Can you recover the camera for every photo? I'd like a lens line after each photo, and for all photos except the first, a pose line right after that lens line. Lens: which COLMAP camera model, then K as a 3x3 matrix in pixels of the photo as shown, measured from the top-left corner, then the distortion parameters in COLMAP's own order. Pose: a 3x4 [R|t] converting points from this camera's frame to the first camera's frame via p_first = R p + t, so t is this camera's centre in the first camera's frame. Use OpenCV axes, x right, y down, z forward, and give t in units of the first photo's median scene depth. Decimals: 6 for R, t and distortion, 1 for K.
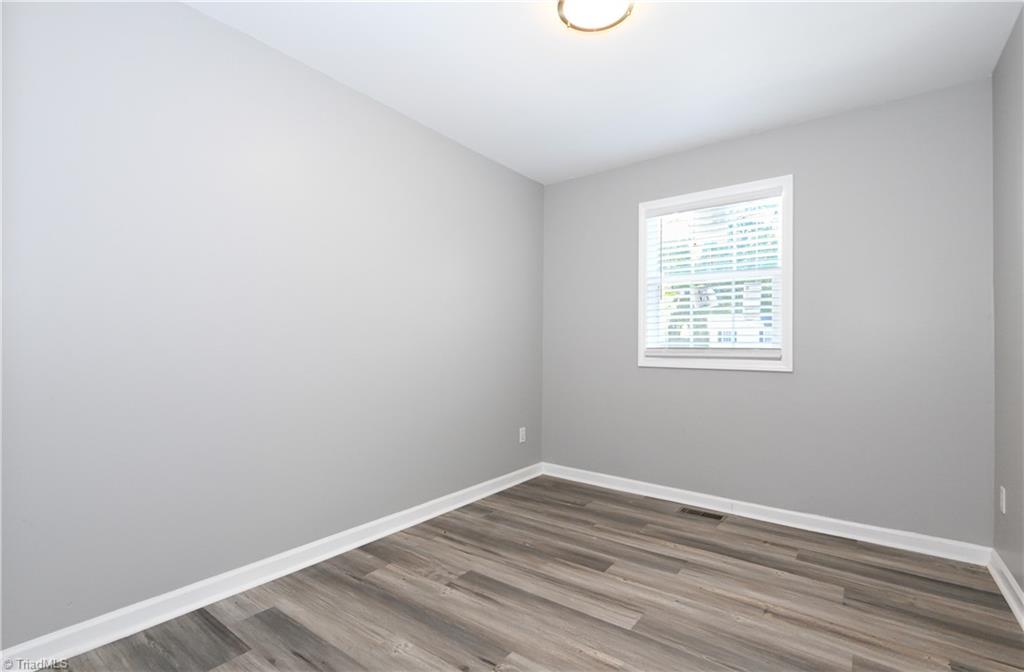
lens RADIAL K [[464.5, 0, 512.0], [0, 464.5, 336.0], [0, 0, 1]] dist [-0.000736, -0.000695]
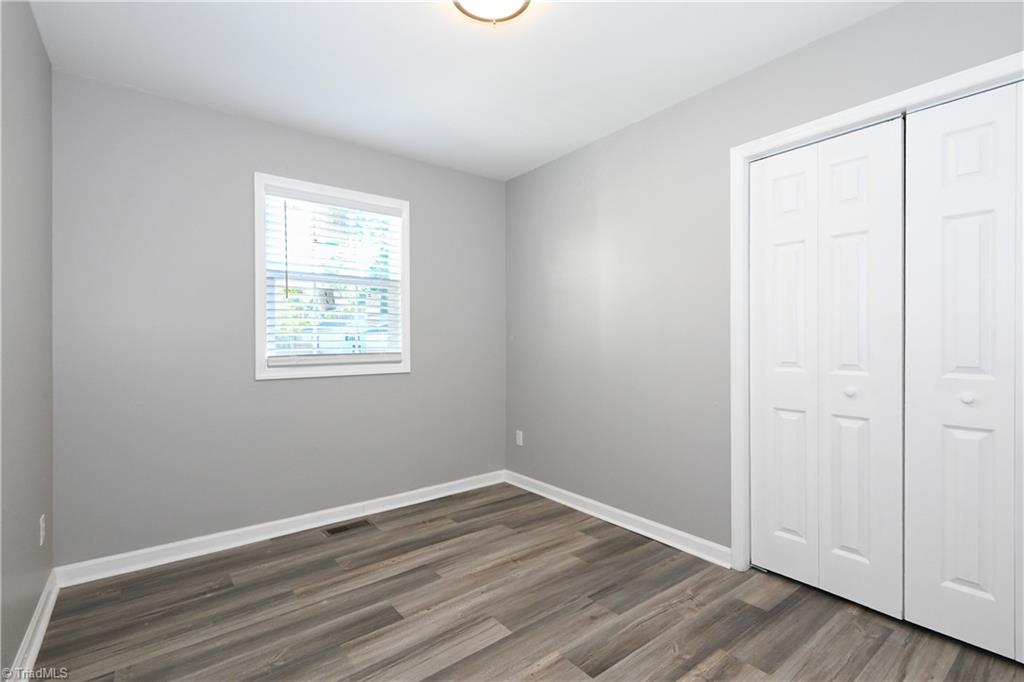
lens RADIAL K [[462.3, 0, 516.6], [0, 462.3, 339.6], [0, 0, 1]] dist [0.002938, 0.000125]
pose [[0.255920, -0.006110, 0.966679, -0.494640], [-0.012290, 0.999879, 0.009574, -0.021369], [-0.966620, -0.014330, 0.255814, 0.491580]]
